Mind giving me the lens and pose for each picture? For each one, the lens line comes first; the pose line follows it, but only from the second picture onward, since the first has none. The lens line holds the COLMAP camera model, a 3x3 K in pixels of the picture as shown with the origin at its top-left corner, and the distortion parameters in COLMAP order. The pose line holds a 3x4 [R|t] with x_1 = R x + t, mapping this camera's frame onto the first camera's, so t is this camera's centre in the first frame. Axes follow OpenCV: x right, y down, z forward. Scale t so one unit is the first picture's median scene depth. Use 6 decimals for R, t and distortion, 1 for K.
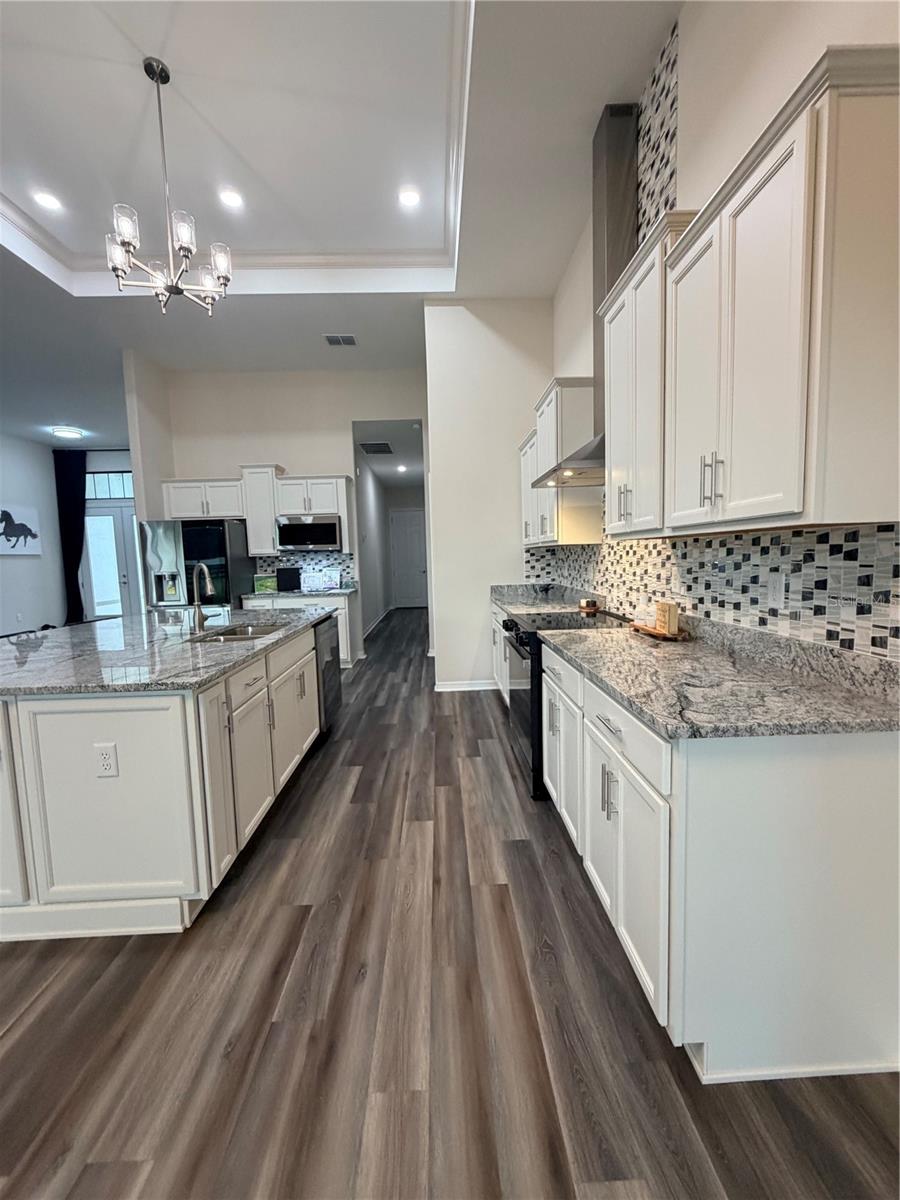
lens RADIAL K [[487.3, 0, 435.8], [0, 487.3, 600.6], [0, 0, 1]] dist [-0.000838, 0.000197]
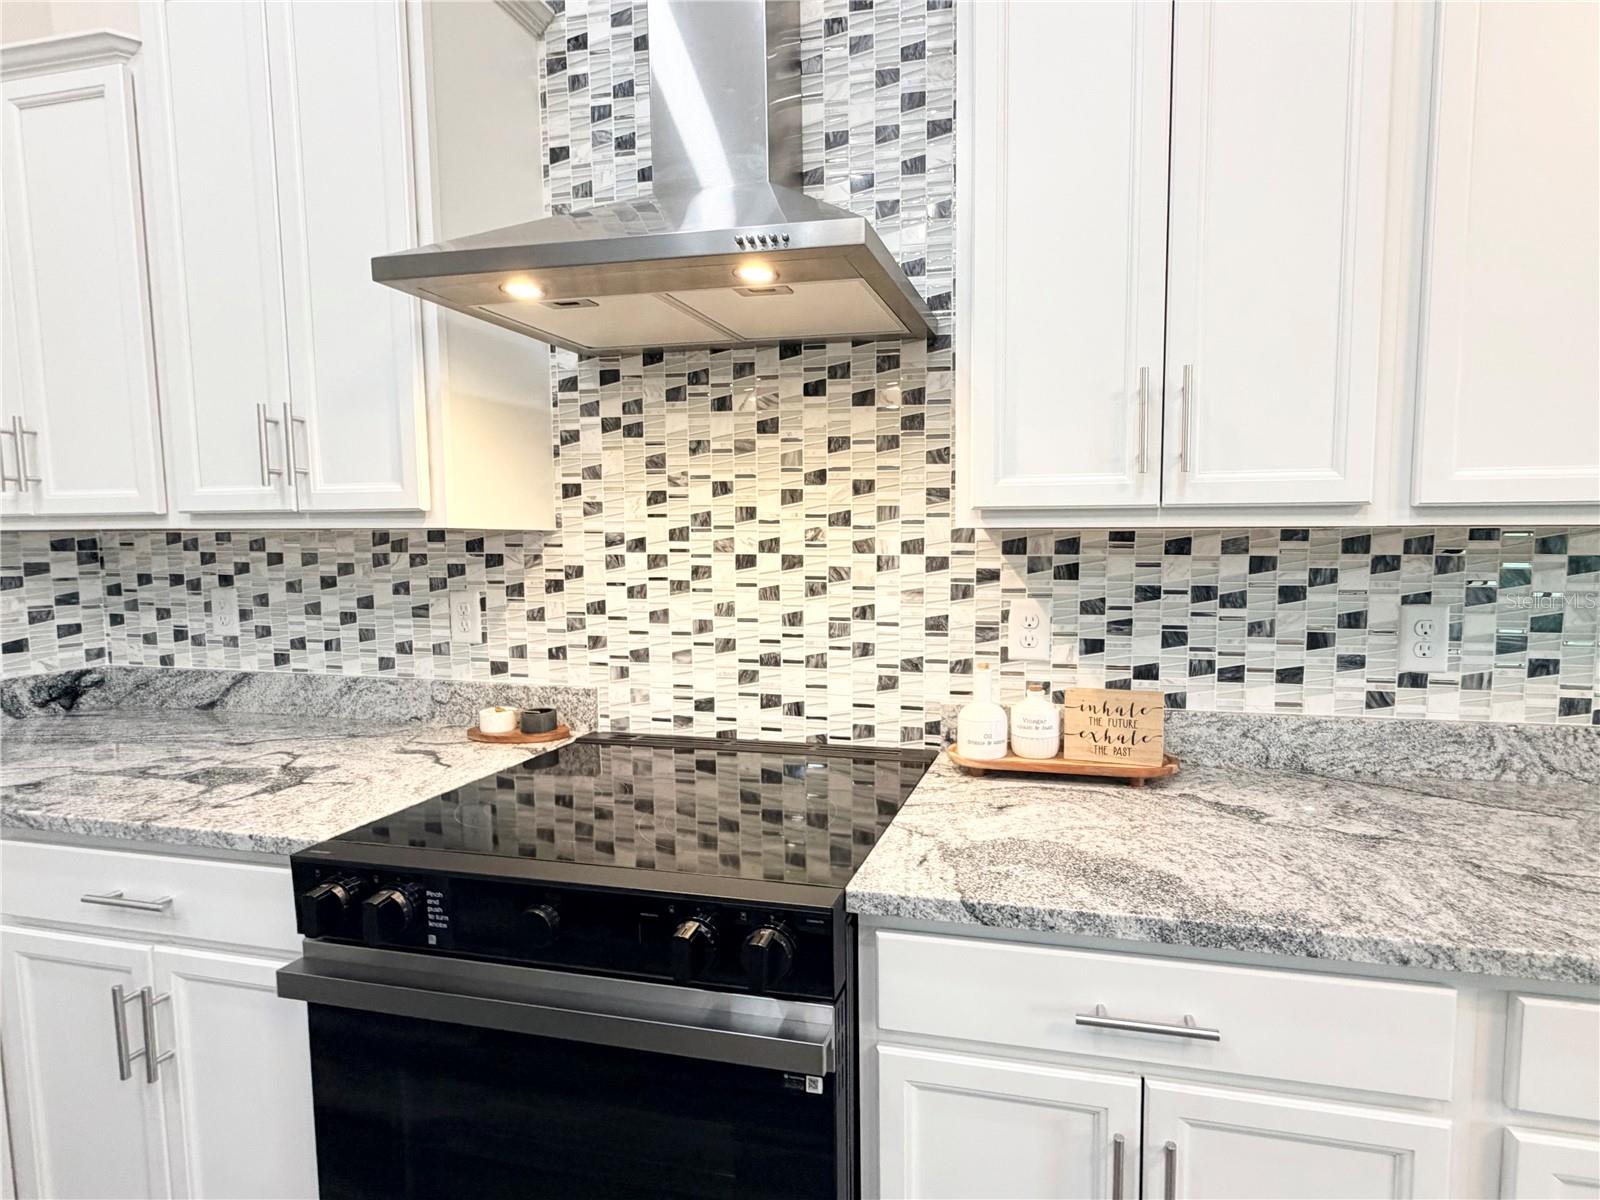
lens RADIAL K [[645.9, 0, 902.9], [0, 645.9, 580.7], [0, 0, 1]] dist [0.000061, -0.000223]
pose [[0.169438, -0.036992, 0.984846, -0.059342], [0.087195, 0.995939, 0.022407, -0.095815], [-0.981676, 0.082077, 0.171975, 0.919119]]
